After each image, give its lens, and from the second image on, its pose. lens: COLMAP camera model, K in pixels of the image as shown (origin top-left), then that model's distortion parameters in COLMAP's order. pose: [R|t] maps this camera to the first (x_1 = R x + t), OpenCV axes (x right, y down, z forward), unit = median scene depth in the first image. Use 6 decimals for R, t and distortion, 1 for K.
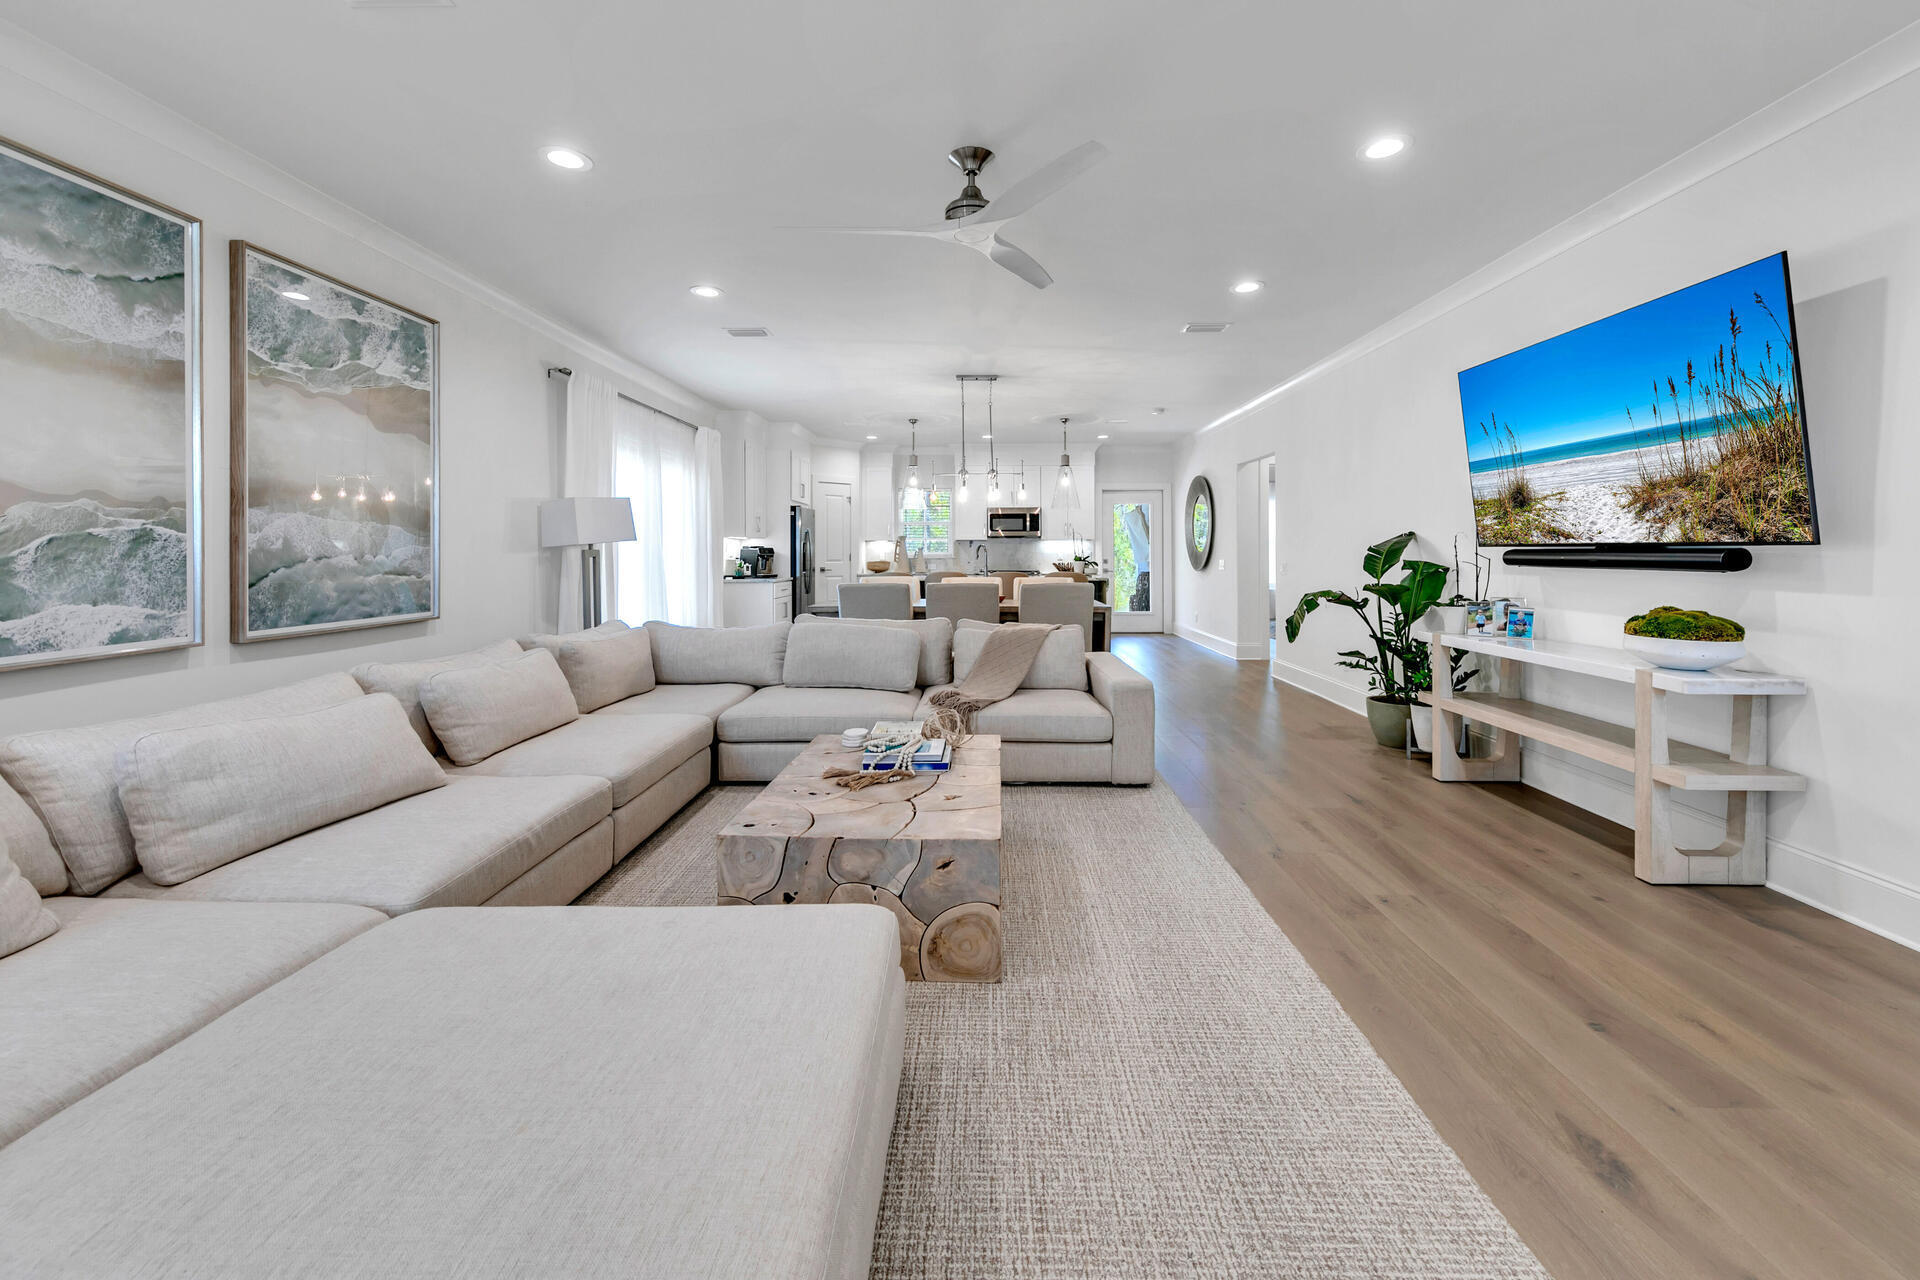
lens RADIAL K [[844.6, 0, 887.2], [0, 844.6, 545.4], [0, 0, 1]] dist [0.011099, -0.000368]
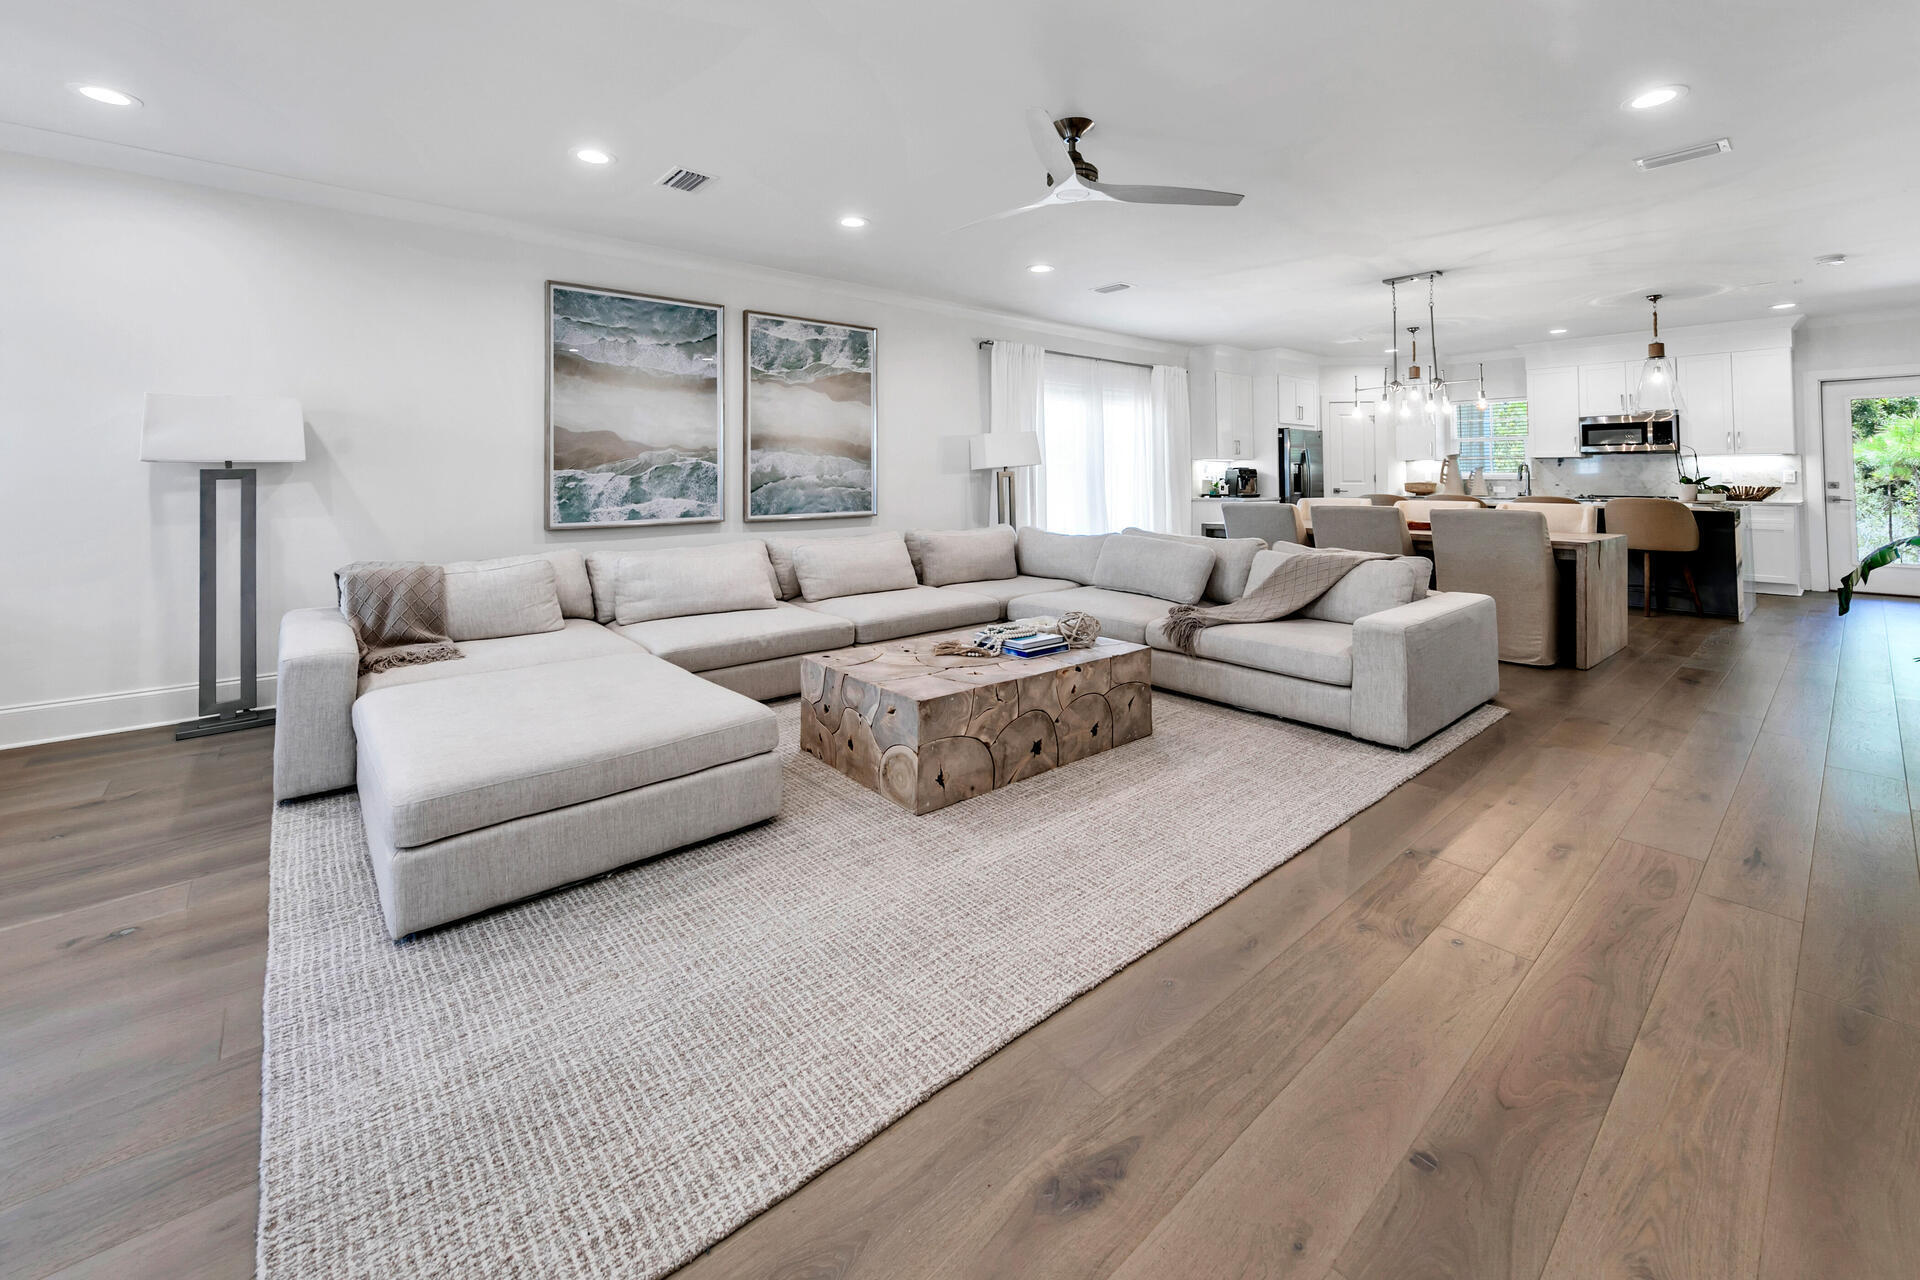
lens RADIAL K [[712.8, 0, 905.6], [0, 712.8, 460.5], [0, 0, 1]] dist [0.010046, 0.000078]
pose [[0.668054, -0.016189, -0.743937, 0.626268], [0.008147, 0.999863, -0.014441, 0.004248], [0.744069, 0.003586, 0.668094, 0.189588]]
